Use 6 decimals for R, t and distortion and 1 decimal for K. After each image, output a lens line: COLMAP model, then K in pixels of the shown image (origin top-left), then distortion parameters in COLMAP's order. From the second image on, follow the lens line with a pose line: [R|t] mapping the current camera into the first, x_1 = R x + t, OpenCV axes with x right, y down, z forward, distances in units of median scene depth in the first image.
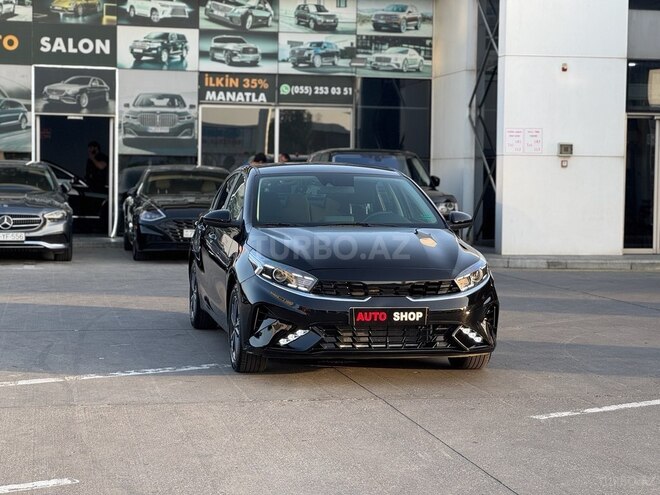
lens RADIAL K [[1473.7, 0, 319.7], [0, 1473.7, 243.4], [0, 0, 1]] dist [0.225899, 0.000000]
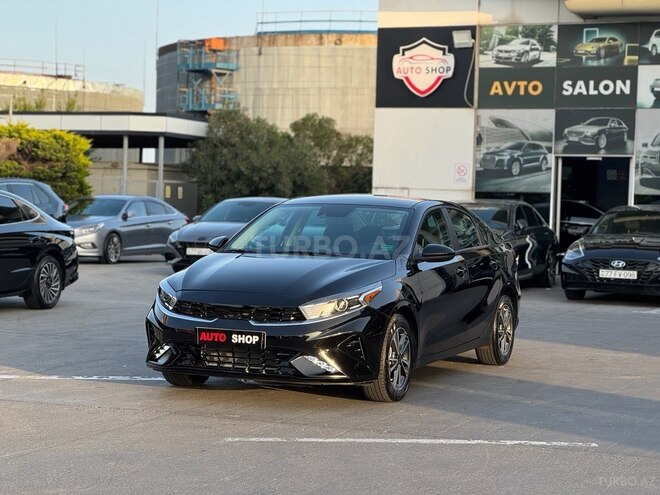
lens RADIAL K [[1473.7, 0, 330.7], [0, 1473.7, 246.9], [0, 0, 1]] dist [0.225899, 0.000000]
pose [[0.838446, 0.026973, -0.544316, 0.238677], [-0.042826, 0.998947, -0.016466, -0.000249], [0.543299, 0.037117, 0.838719, 0.057560]]
